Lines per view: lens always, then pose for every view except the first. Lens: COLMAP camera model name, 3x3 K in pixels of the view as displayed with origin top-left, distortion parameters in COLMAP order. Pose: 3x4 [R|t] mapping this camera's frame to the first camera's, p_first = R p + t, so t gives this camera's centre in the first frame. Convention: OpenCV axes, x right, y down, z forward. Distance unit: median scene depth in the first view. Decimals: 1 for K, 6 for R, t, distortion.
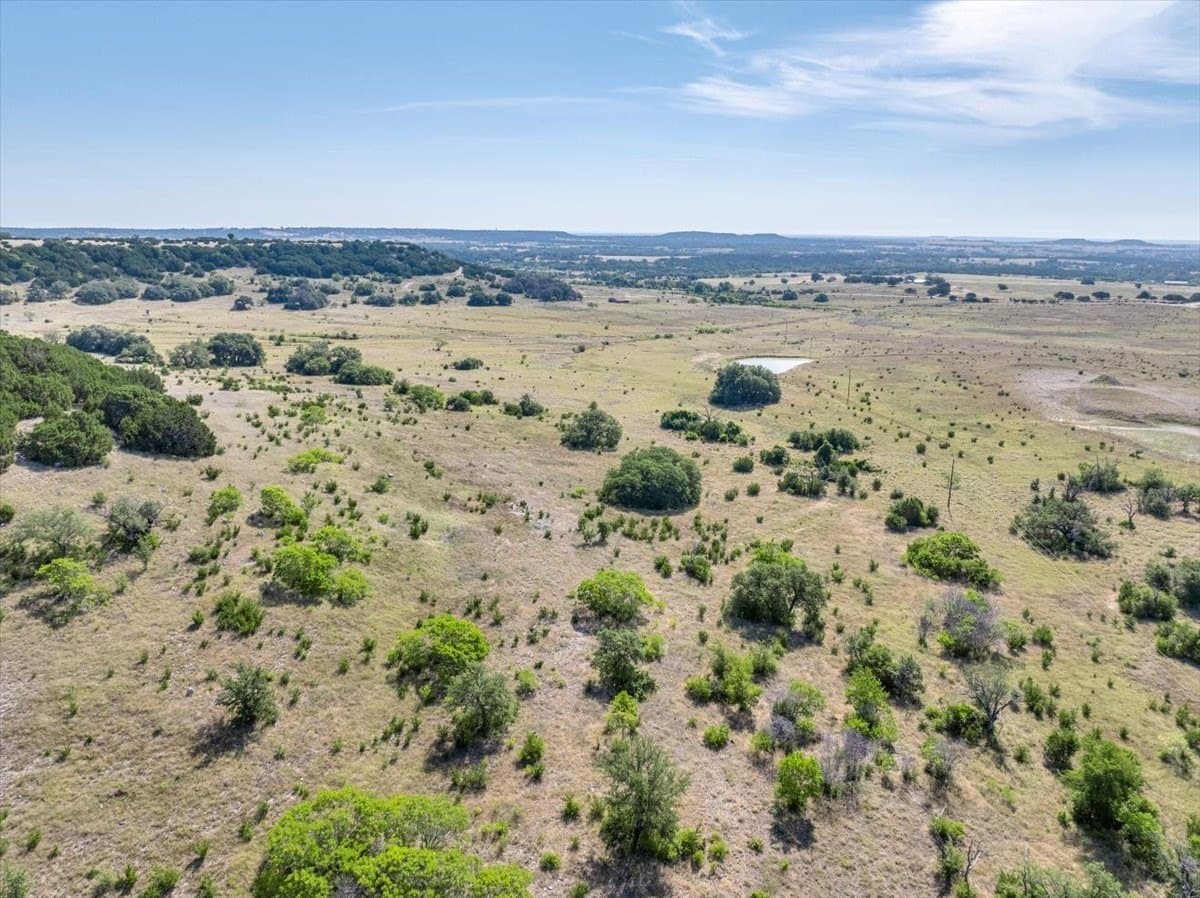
lens RADIAL K [[857.3, 0, 600.0], [0, 857.3, 449.0], [0, 0, 1]] dist [-0.049109, 0.023146]
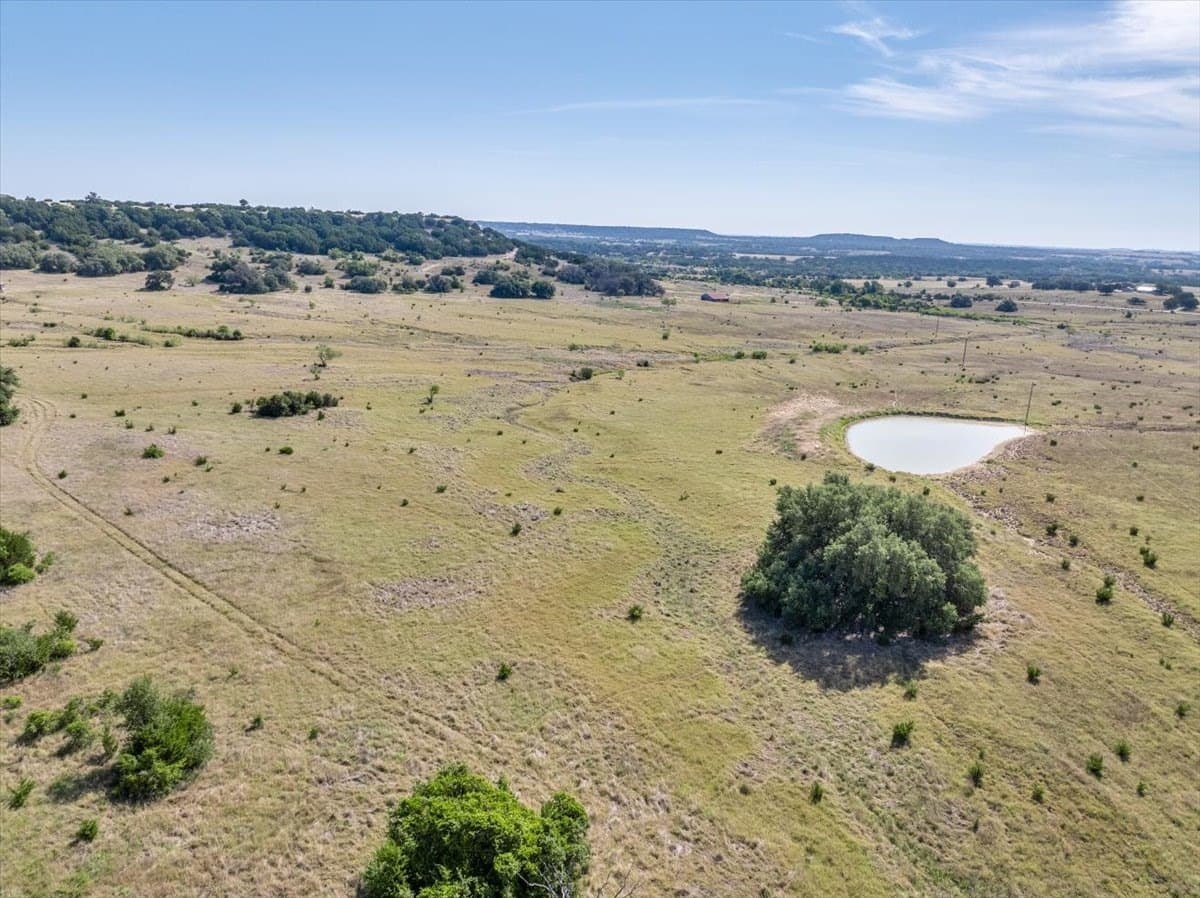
lens RADIAL K [[857.3, 0, 600.0], [0, 857.3, 449.0], [0, 0, 1]] dist [-0.049109, 0.023146]
pose [[0.985172, 0.062179, -0.159904, 0.055216], [-0.062478, 0.998041, 0.003163, -0.047961], [0.159787, 0.006874, 0.987128, 0.305353]]
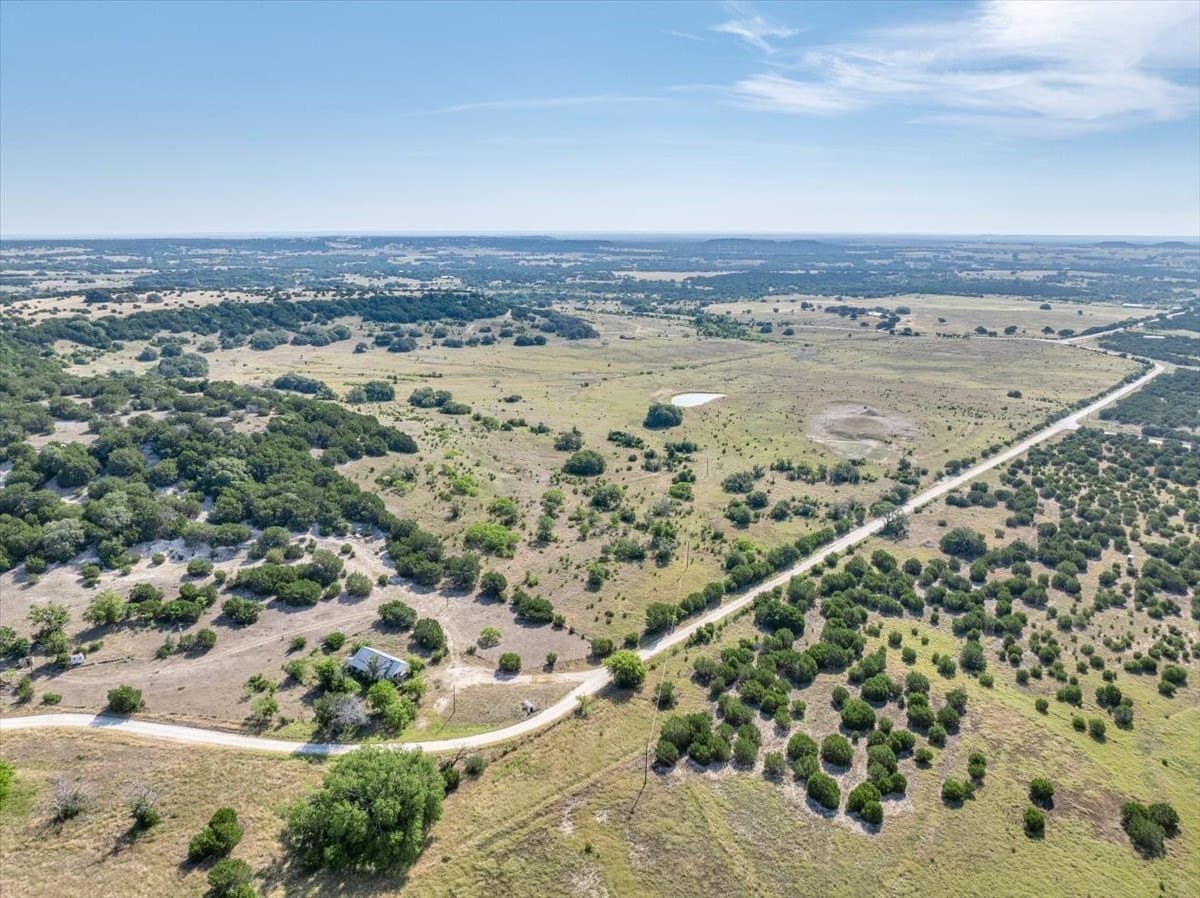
lens RADIAL K [[857.3, 0, 600.0], [0, 857.3, 449.0], [0, 0, 1]] dist [-0.049109, 0.023146]
pose [[0.998372, 0.006483, -0.056670, 0.062488], [-0.006369, 0.999977, 0.002189, -0.002798], [0.056683, -0.001824, 0.998391, -0.371888]]
